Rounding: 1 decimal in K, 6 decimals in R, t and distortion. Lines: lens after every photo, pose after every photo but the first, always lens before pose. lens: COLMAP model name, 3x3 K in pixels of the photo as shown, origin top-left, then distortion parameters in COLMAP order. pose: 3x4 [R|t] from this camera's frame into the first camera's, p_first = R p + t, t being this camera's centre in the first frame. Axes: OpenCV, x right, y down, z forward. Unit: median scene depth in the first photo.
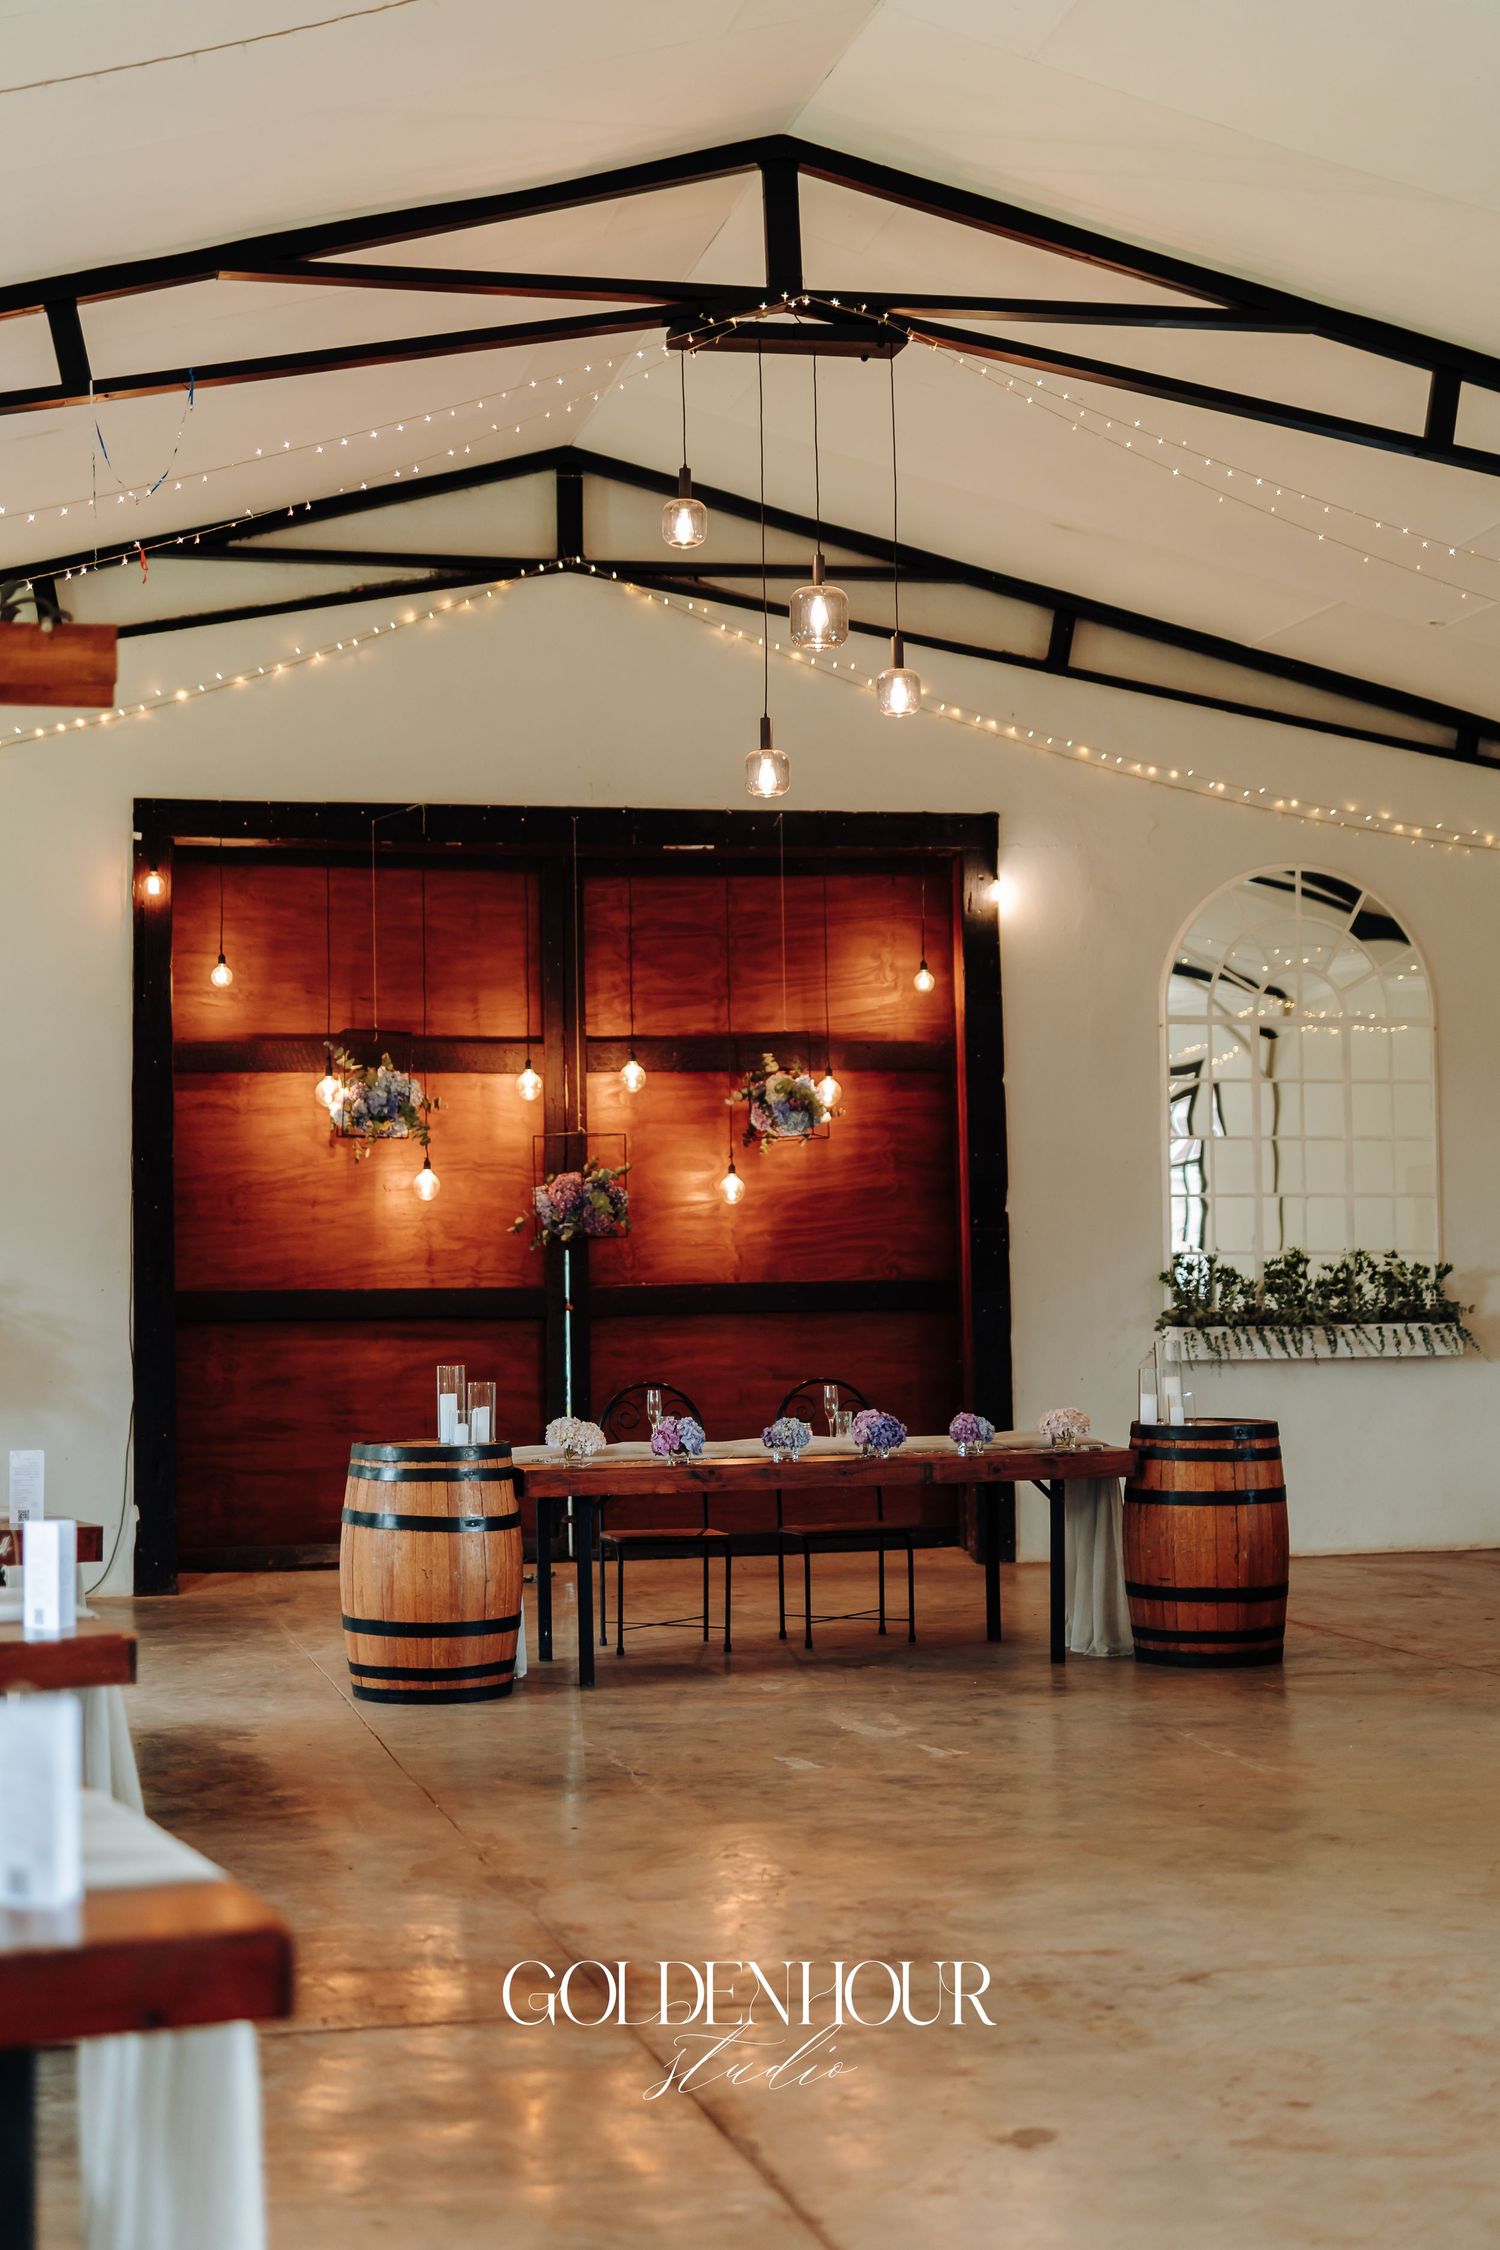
lens RADIAL K [[3204.0, 0, 752.5], [0, 3204.0, 1119.8], [0, 0, 1]] dist [-0.047611, 0.000000]
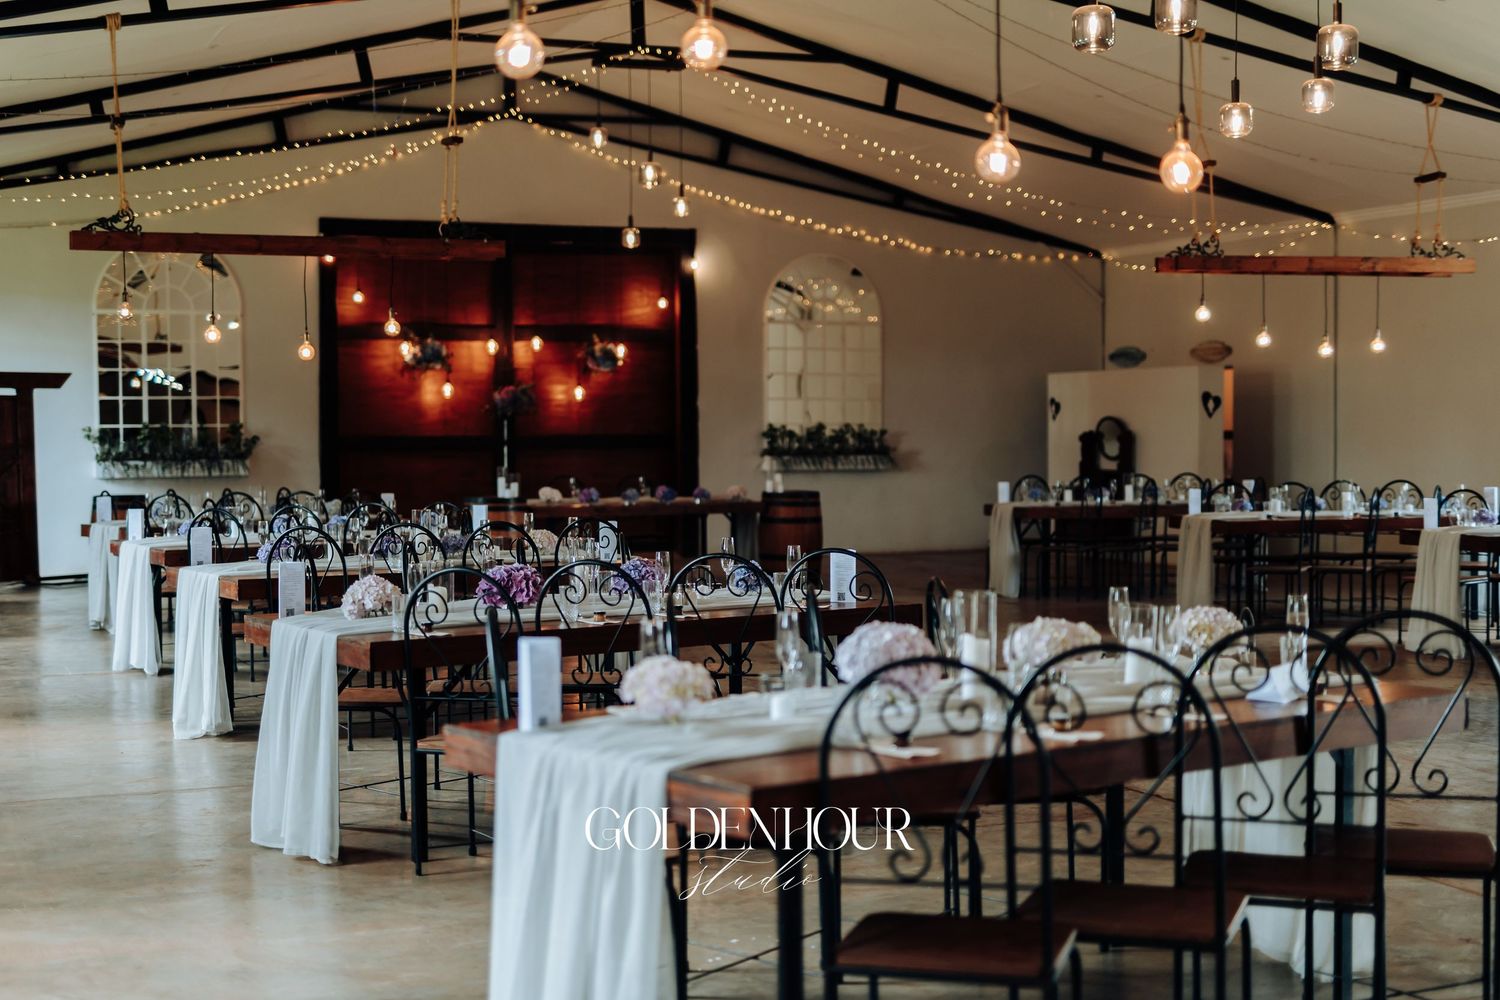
lens RADIAL K [[2136.0, 0, 748.9], [0, 2136.0, 500.3], [0, 0, 1]] dist [-0.047611, 0.000000]
pose [[0.988560, 0.006085, 0.150704, -0.115857], [-0.018555, 0.996502, 0.081477, -0.029013], [-0.149681, -0.083341, 0.985216, -0.527072]]
